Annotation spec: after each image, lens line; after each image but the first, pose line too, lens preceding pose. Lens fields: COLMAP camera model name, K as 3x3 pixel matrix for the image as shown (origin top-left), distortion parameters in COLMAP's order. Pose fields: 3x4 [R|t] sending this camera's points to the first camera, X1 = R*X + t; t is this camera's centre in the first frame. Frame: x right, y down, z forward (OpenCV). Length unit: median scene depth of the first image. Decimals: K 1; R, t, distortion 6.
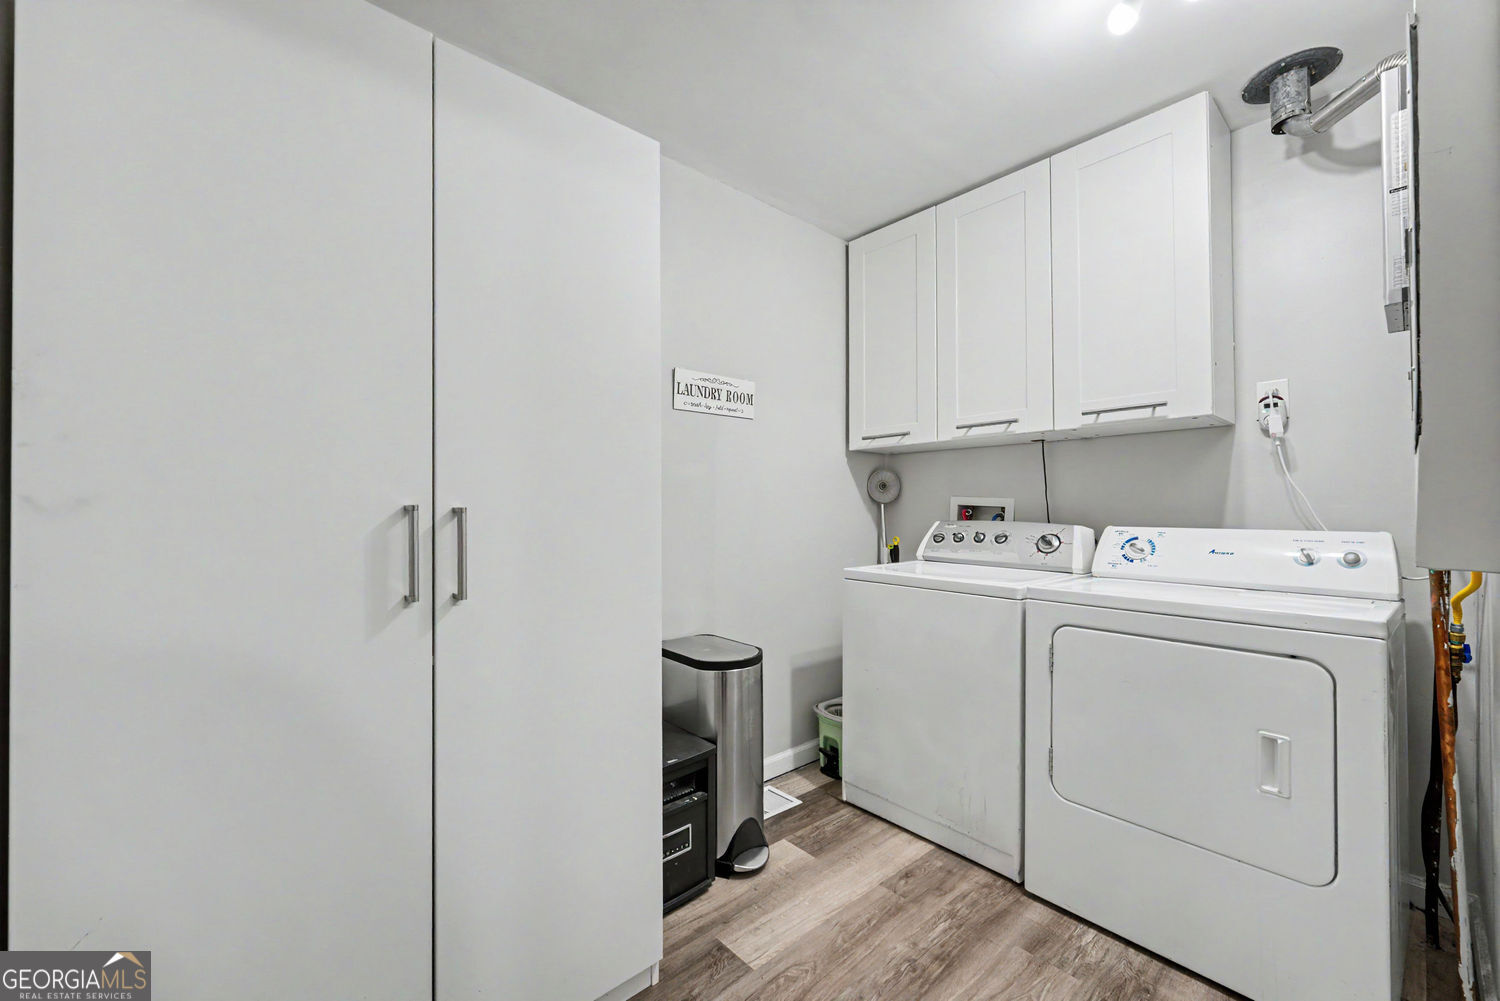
lens RADIAL K [[608.0, 0, 750.0], [0, 608.0, 500.5], [0, 0, 1]] dist [0.000380, 0.000007]
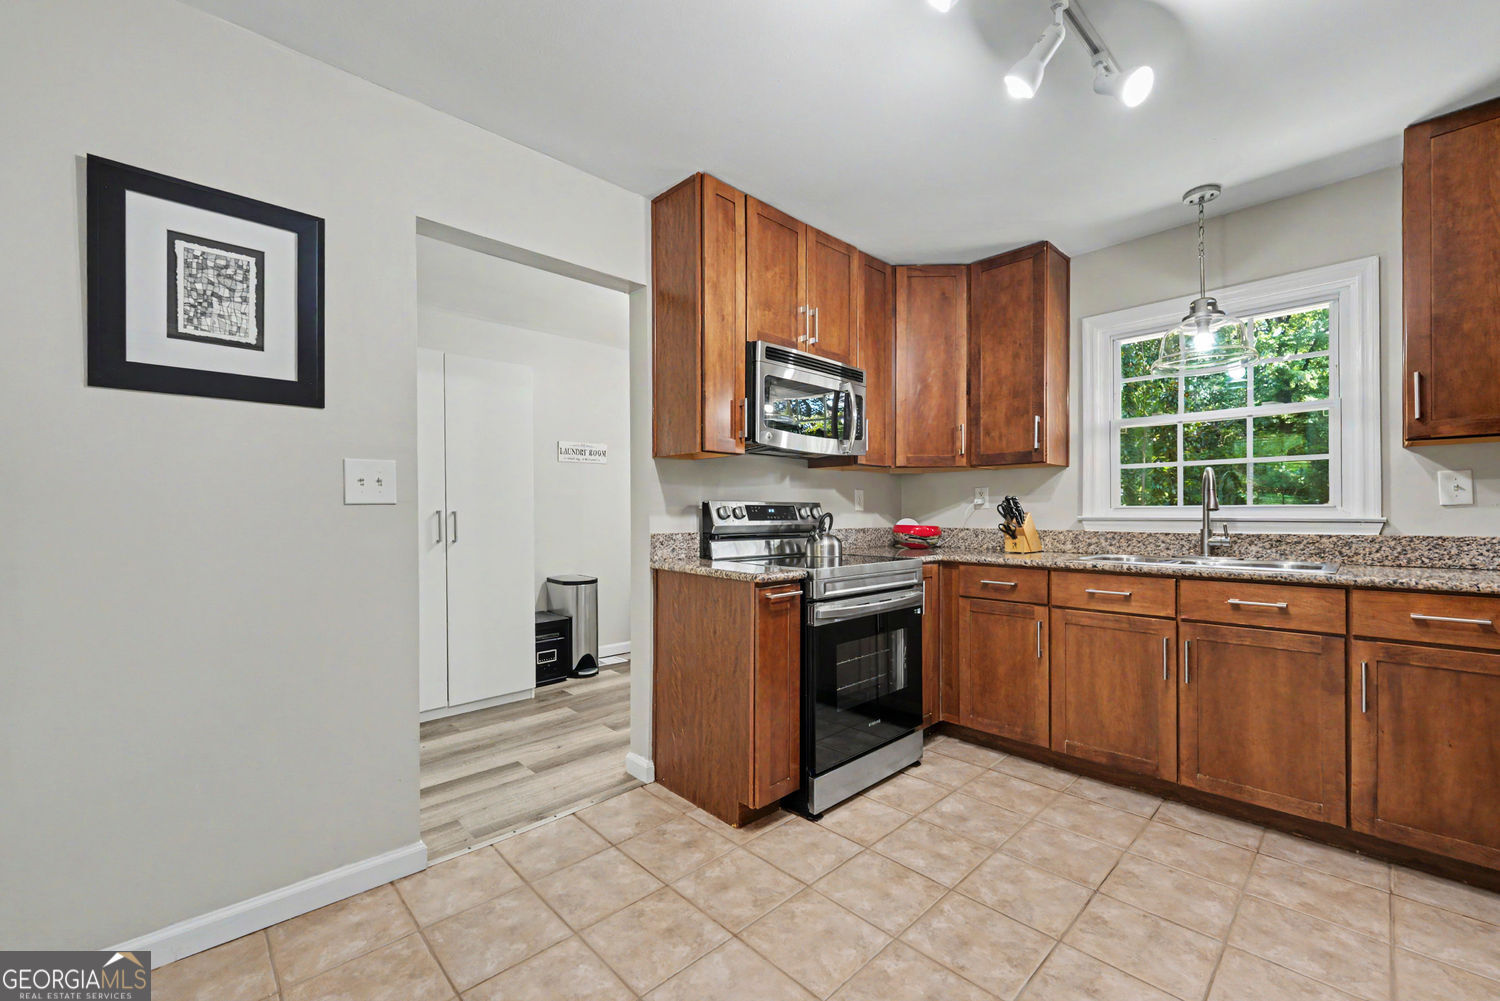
lens RADIAL K [[602.0, 0, 750.0], [0, 602.0, 500.5], [0, 0, 1]] dist [0.000092, 0.000001]
pose [[0.999231, -0.005933, 0.038752, 0.483266], [0.006084, 0.999974, -0.003772, -0.012162], [-0.038728, 0.004005, 0.999242, -1.135649]]
